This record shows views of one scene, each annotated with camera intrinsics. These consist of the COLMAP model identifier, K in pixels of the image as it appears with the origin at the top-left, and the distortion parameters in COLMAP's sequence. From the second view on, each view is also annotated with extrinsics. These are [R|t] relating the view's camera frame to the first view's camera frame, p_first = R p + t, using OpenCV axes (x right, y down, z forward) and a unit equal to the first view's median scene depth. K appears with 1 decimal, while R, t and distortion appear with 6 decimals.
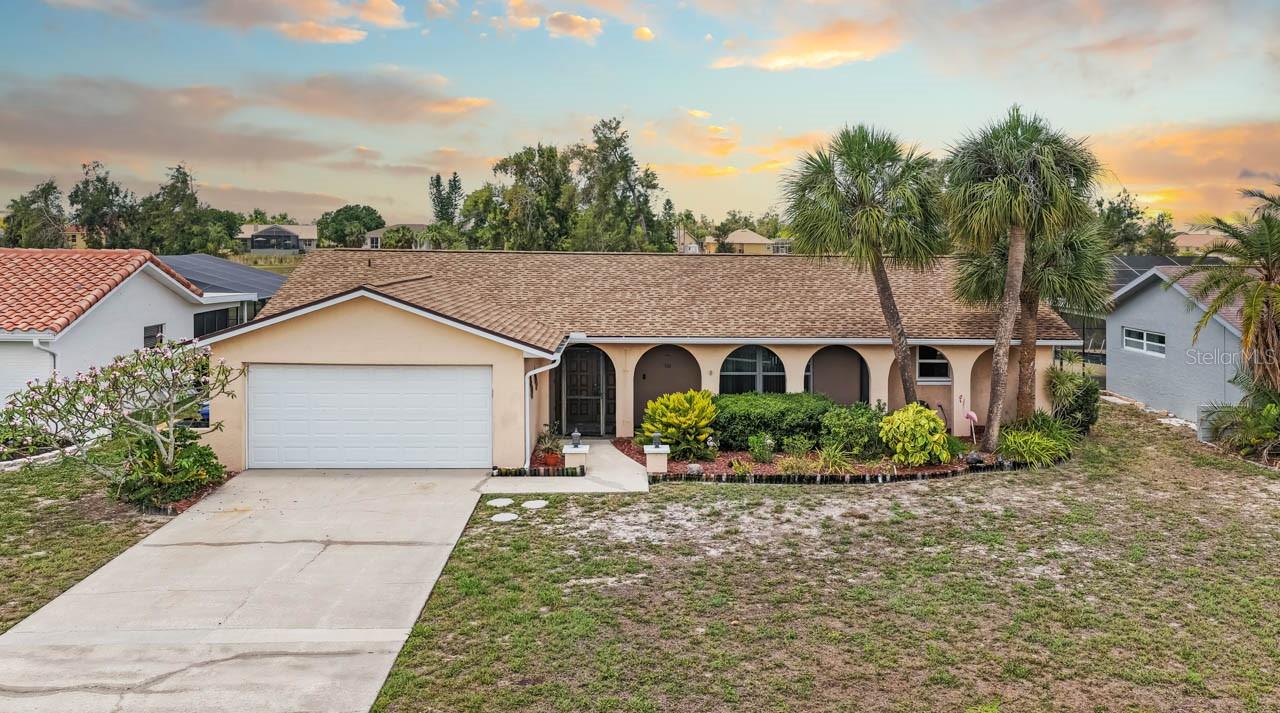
lens RADIAL K [[1054.7, 0, 640.0], [0, 1054.7, 356.5], [0, 0, 1]] dist [-0.034420, 0.005055]
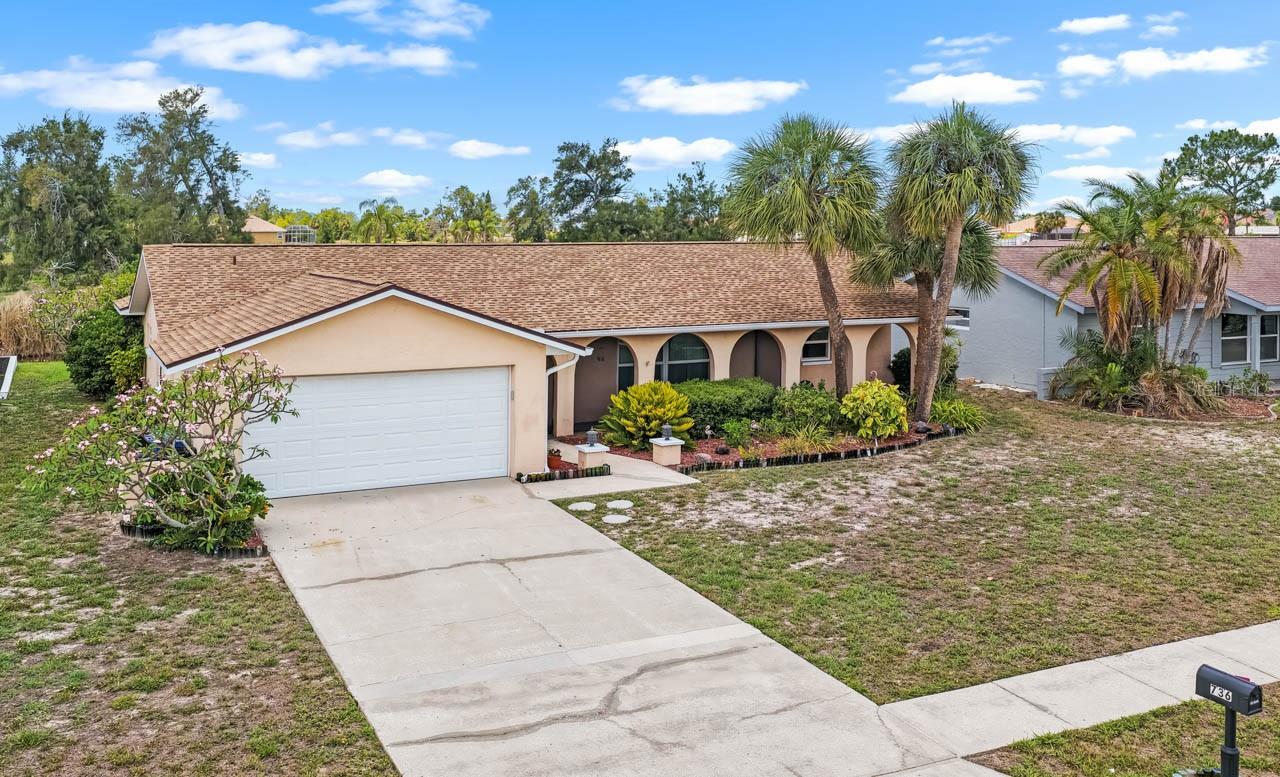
lens RADIAL K [[1164.2, 0, 573.5], [0, 1164.2, 320.0], [0, 0, 1]] dist [-0.005956, -0.009330]
pose [[0.927447, -0.040515, 0.371754, -0.429094], [0.051700, 0.998459, -0.020166, -0.007573], [-0.370364, 0.037923, 0.928112, 0.015797]]
